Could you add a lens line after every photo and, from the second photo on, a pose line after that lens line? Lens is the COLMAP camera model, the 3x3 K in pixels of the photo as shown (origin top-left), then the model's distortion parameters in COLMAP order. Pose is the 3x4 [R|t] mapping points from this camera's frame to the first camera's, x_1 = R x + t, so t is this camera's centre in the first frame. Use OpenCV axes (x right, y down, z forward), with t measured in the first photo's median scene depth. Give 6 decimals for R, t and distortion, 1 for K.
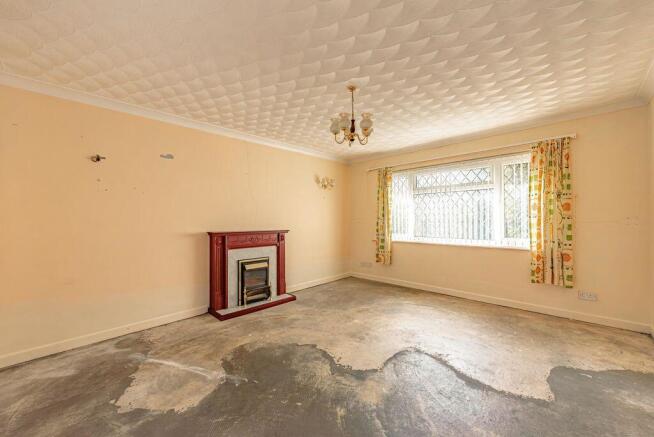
lens RADIAL K [[257.0, 0, 324.6], [0, 257.0, 216.3], [0, 0, 1]] dist [0.016502, -0.000156]
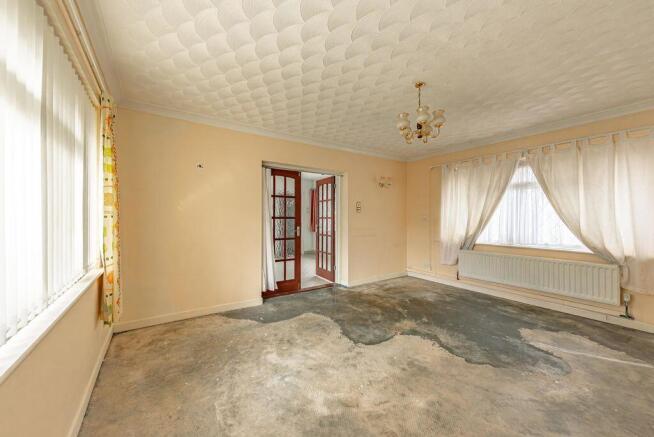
lens RADIAL K [[257.0, 0, 324.6], [0, 257.0, 216.3], [0, 0, 1]] dist [0.016502, -0.000156]
pose [[-0.979374, 0.007057, 0.201933, 0.286006], [0.003720, 0.999850, -0.016899, 0.021407], [-0.202022, -0.015799, -0.979254, 2.186743]]
